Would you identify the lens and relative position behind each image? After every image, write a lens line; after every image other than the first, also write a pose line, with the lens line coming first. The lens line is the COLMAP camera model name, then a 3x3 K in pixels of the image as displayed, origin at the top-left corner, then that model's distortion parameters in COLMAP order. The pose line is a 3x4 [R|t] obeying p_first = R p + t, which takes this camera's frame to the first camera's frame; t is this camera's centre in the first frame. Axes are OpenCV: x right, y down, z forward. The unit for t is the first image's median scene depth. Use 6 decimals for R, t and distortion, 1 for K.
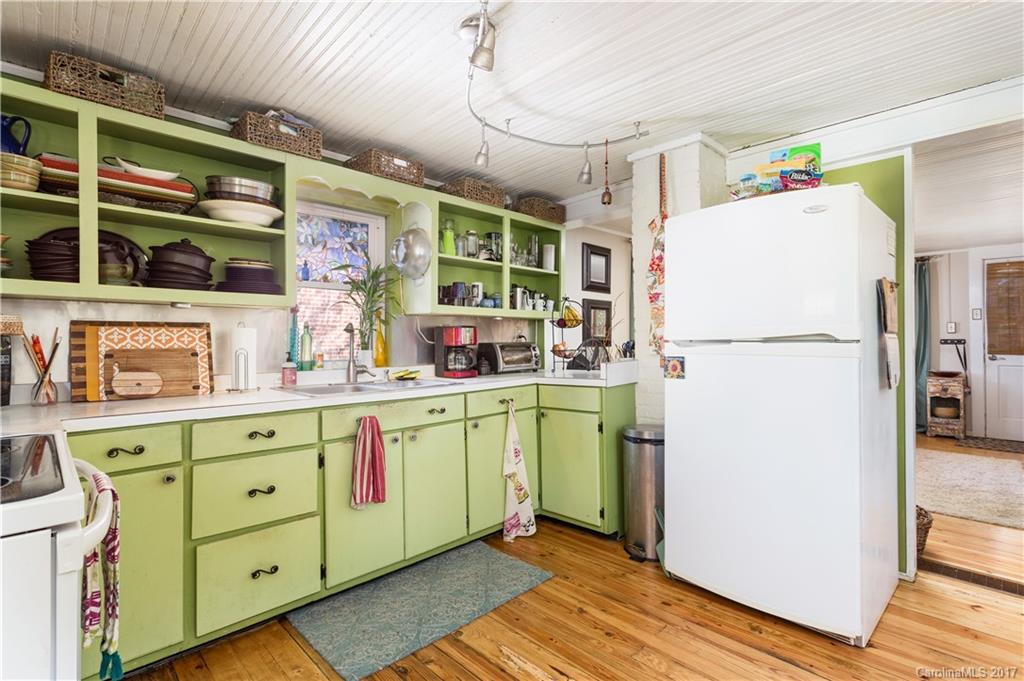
lens RADIAL K [[488.4, 0, 506.7], [0, 488.4, 335.7], [0, 0, 1]] dist [0.004663, -0.000226]
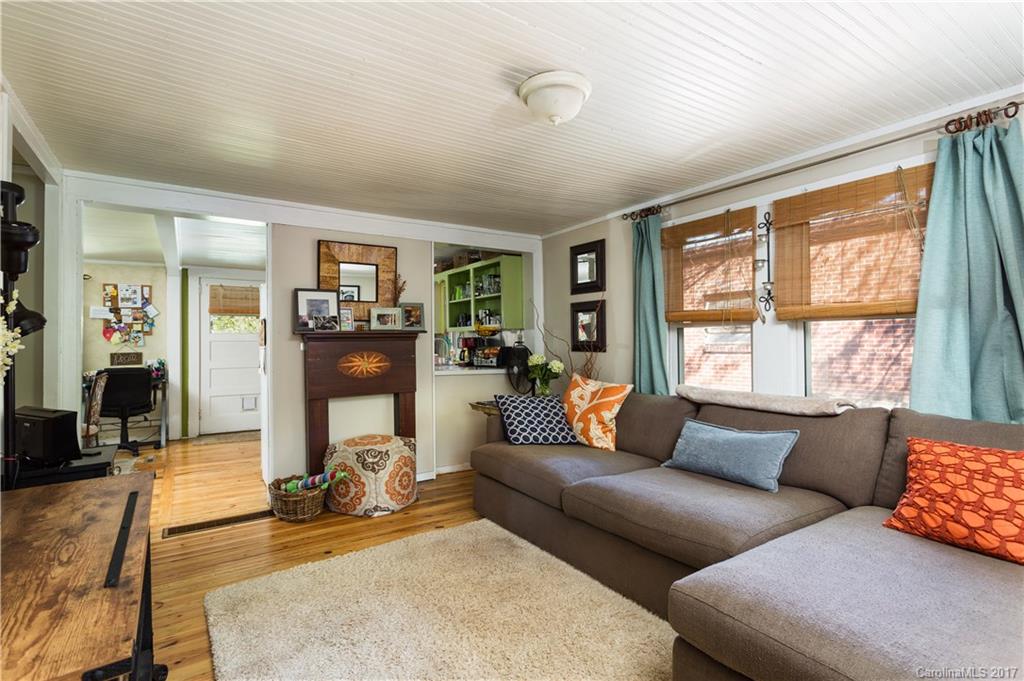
lens RADIAL K [[488.4, 0, 508.6], [0, 488.4, 336.8], [0, 0, 1]] dist [0.004663, -0.000226]
pose [[-0.197431, -0.008448, -0.980280, 2.221210], [0.021150, 0.999693, -0.012875, 0.003988], [0.980089, -0.023275, -0.197192, 2.056225]]
